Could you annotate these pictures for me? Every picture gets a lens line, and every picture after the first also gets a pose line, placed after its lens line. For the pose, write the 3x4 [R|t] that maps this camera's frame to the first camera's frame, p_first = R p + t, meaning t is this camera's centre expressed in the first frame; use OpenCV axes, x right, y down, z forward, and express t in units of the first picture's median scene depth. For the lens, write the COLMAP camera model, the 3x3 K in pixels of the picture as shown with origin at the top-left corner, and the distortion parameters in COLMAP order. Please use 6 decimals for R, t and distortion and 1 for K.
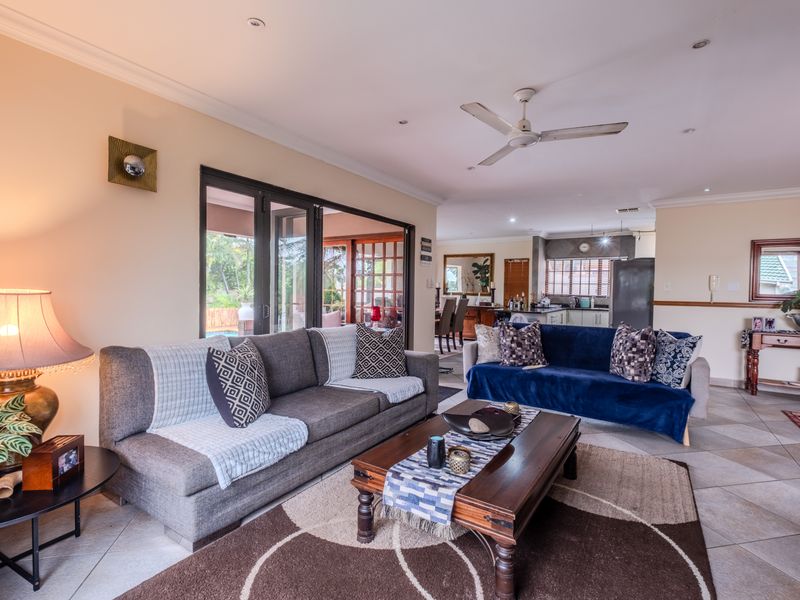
lens RADIAL K [[417.4, 0, 401.3], [0, 417.4, 299.5], [0, 0, 1]] dist [-0.003894, -0.000648]
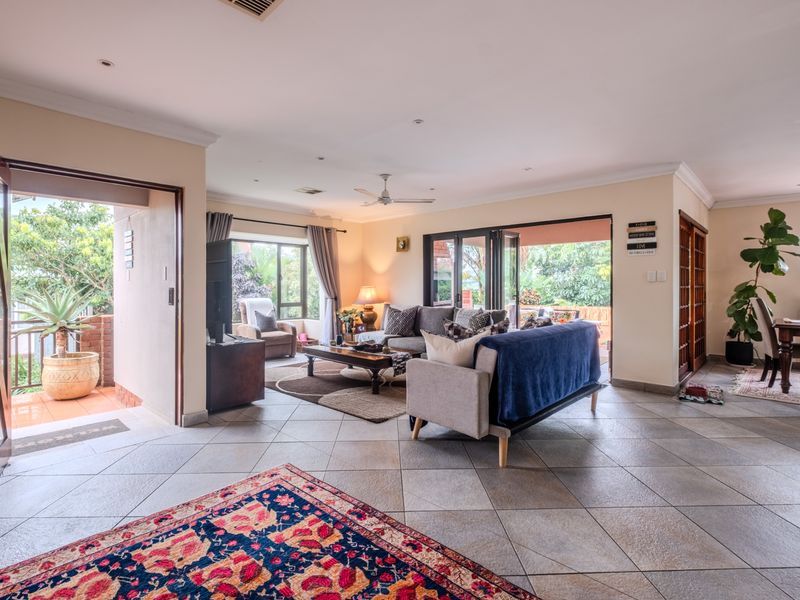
lens RADIAL K [[417.4, 0, 401.3], [0, 417.4, 299.5], [0, 0, 1]] dist [-0.003894, -0.000648]
pose [[-0.214877, 0.008438, -0.976605, 1.014352], [-0.033720, 0.999302, 0.016053, 0.013923], [0.976059, 0.036381, -0.214443, 0.719969]]
